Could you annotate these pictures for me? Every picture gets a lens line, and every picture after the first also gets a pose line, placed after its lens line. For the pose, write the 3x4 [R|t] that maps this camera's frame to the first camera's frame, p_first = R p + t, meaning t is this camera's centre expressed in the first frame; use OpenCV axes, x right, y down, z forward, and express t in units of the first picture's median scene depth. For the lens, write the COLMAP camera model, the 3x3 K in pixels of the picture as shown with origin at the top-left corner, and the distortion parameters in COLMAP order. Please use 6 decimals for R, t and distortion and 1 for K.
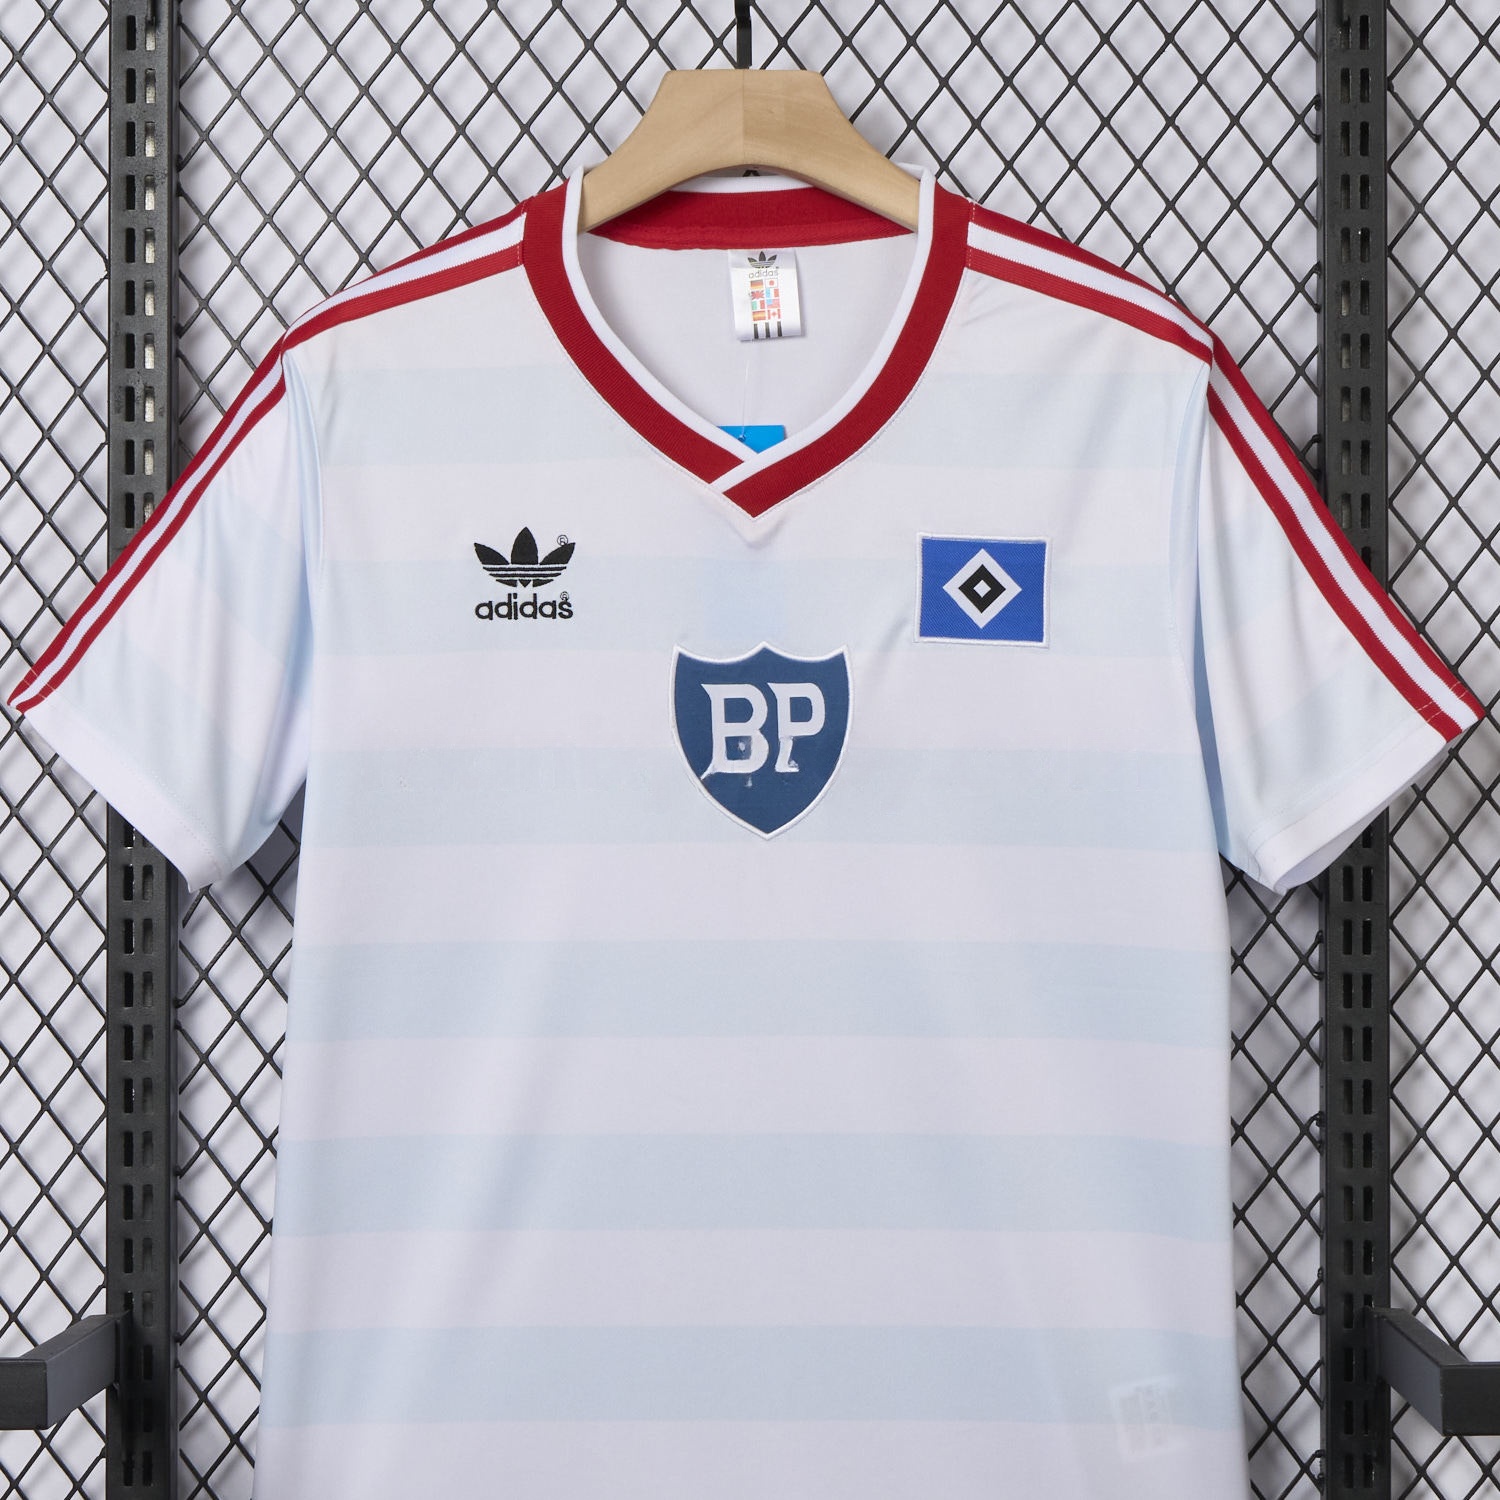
lens RADIAL K [[6346.1, 0, 752.7], [0, 6346.1, 686.3], [0, 0, 1]] dist [0.064155, -2.131263]
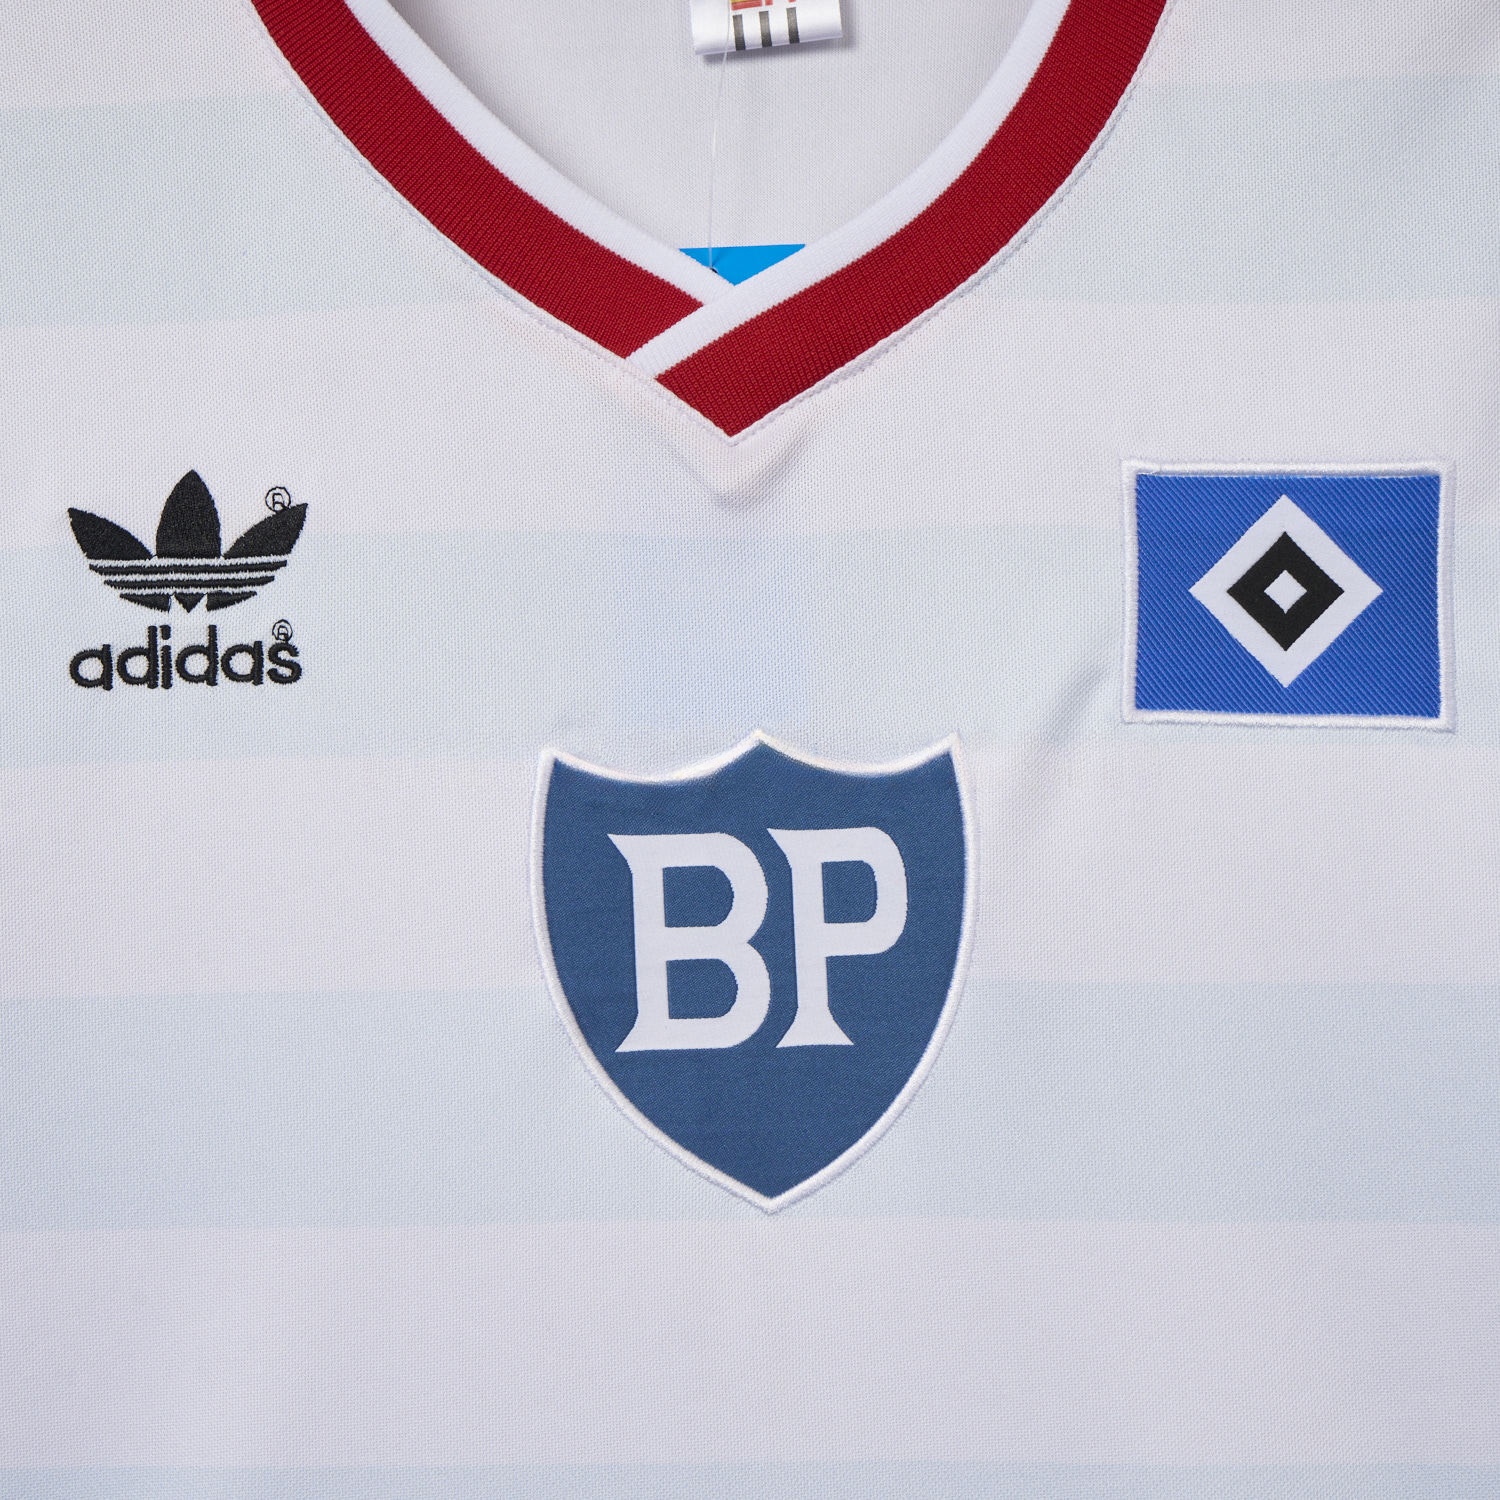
lens RADIAL K [[3752.6, 0, 750.0], [0, 3752.6, 750.0], [0, 0, 1]] dist [-0.005627, -0.153482]
pose [[0.998926, -0.017298, -0.042973, 0.011392], [0.015403, 0.998911, -0.044043, 0.004912], [0.043688, 0.043333, 0.998105, 0.733259]]
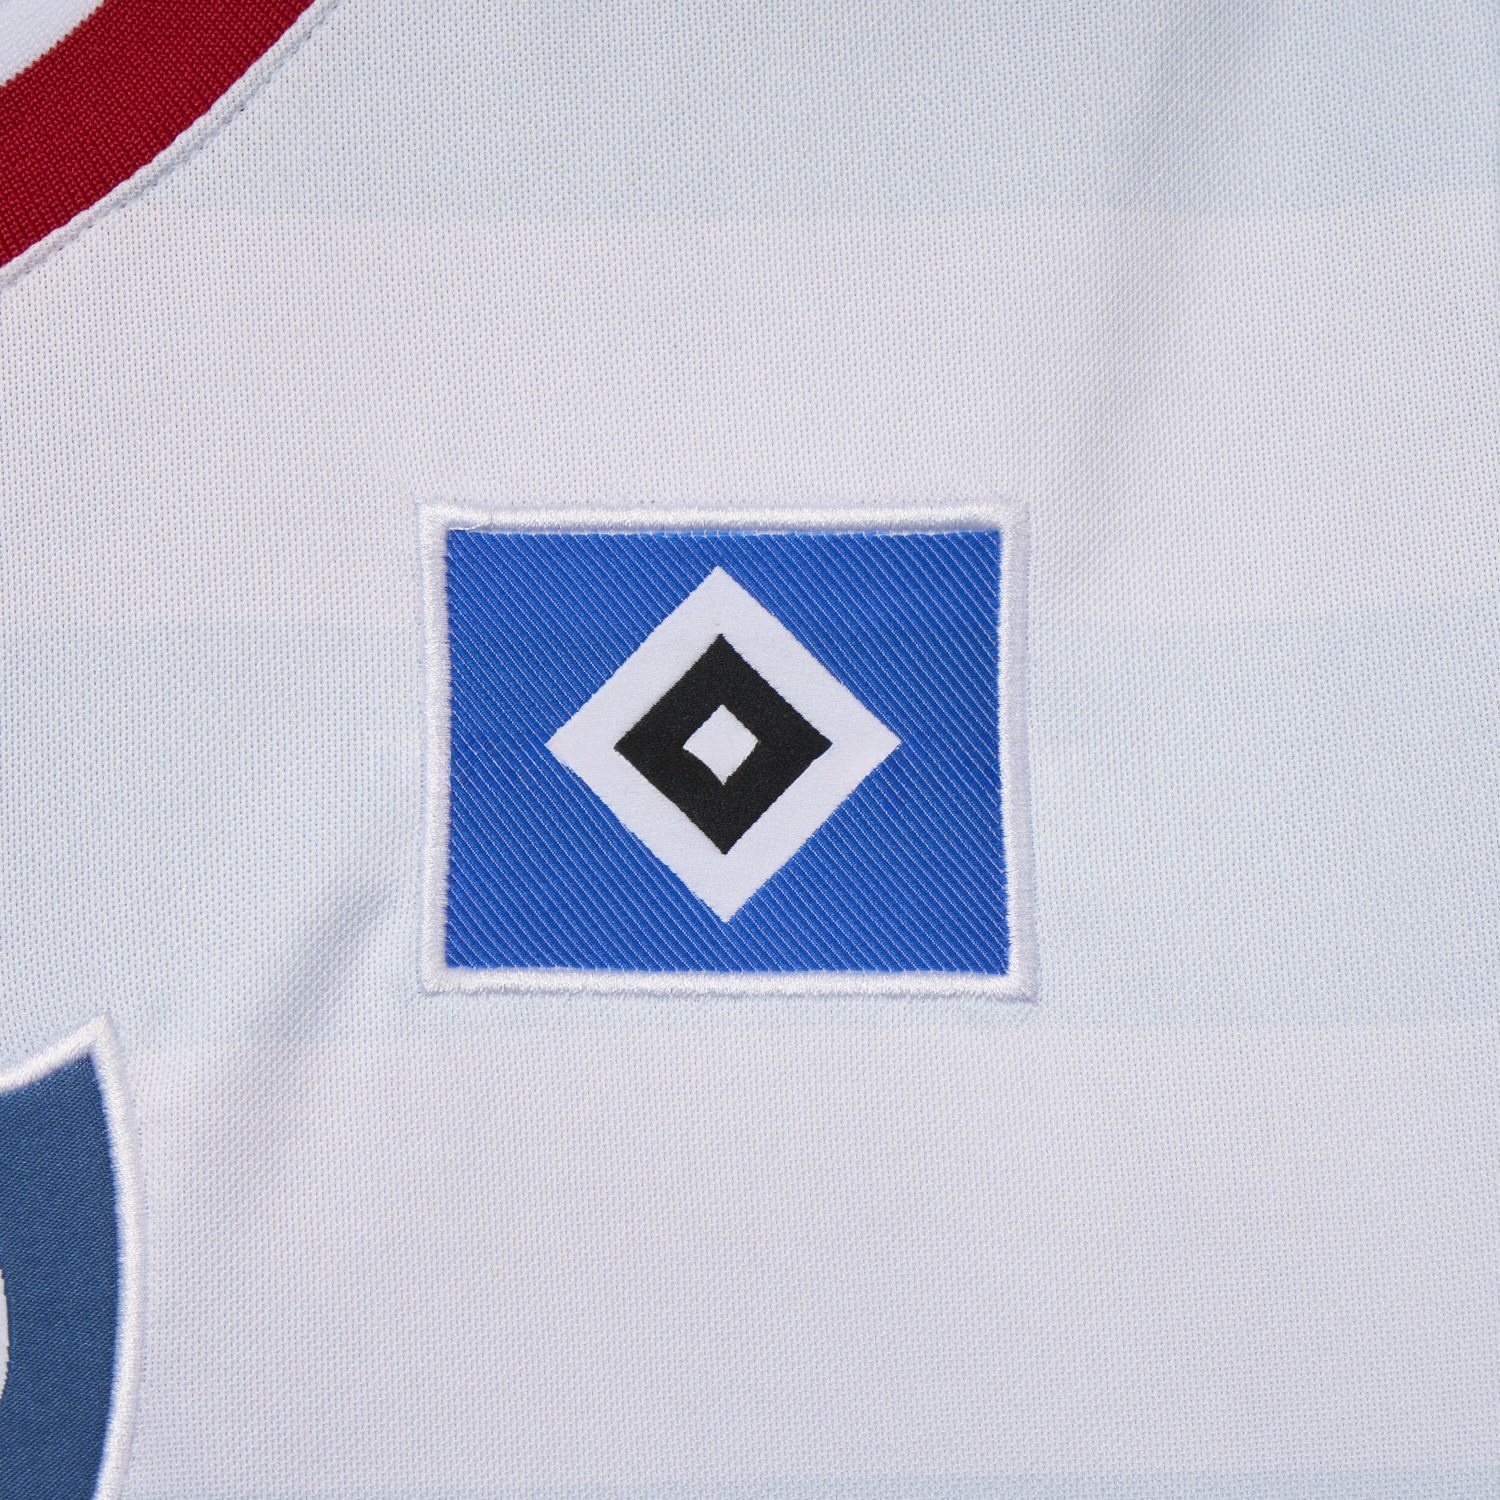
lens RADIAL K [[3752.6, 0, 750.0], [0, 3752.6, 750.0], [0, 0, 1]] dist [-0.005627, -0.153482]
pose [[0.995051, -0.026735, 0.095699, 0.023840], [0.036247, 0.994419, -0.099078, -0.002103], [-0.092516, 0.102057, 0.990467, 0.844052]]
